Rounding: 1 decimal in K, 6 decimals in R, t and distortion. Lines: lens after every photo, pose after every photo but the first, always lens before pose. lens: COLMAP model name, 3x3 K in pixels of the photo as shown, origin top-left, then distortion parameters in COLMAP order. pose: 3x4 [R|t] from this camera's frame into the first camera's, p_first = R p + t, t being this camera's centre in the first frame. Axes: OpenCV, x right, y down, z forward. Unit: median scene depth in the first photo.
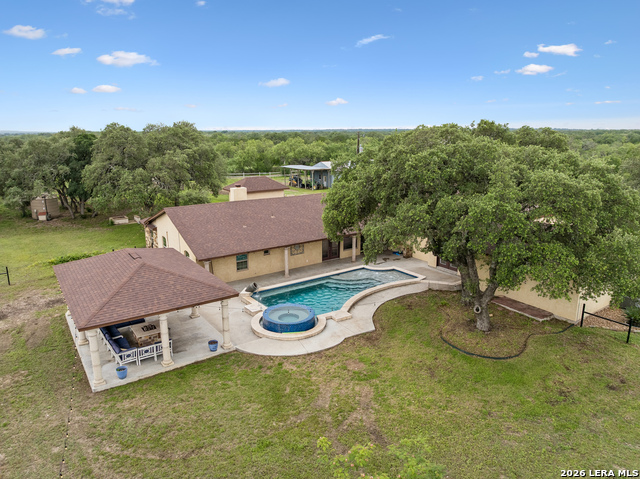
lens RADIAL K [[452.0, 0, 320.0], [0, 452.0, 239.5], [0, 0, 1]] dist [-0.002522, -0.001066]
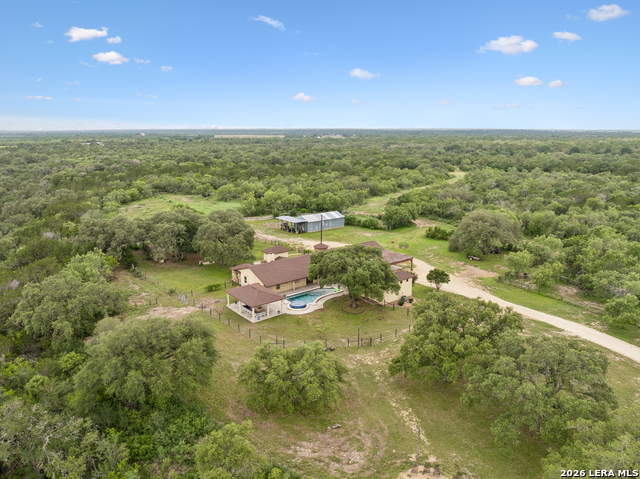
lens RADIAL K [[452.0, 0, 320.0], [0, 452.0, 239.5], [0, 0, 1]] dist [-0.002522, -0.001066]
pose [[0.998132, -0.014426, 0.059371, -0.091944], [0.014464, 0.999895, -0.000214, -0.288942], [-0.059362, 0.001072, 0.998236, -2.215524]]
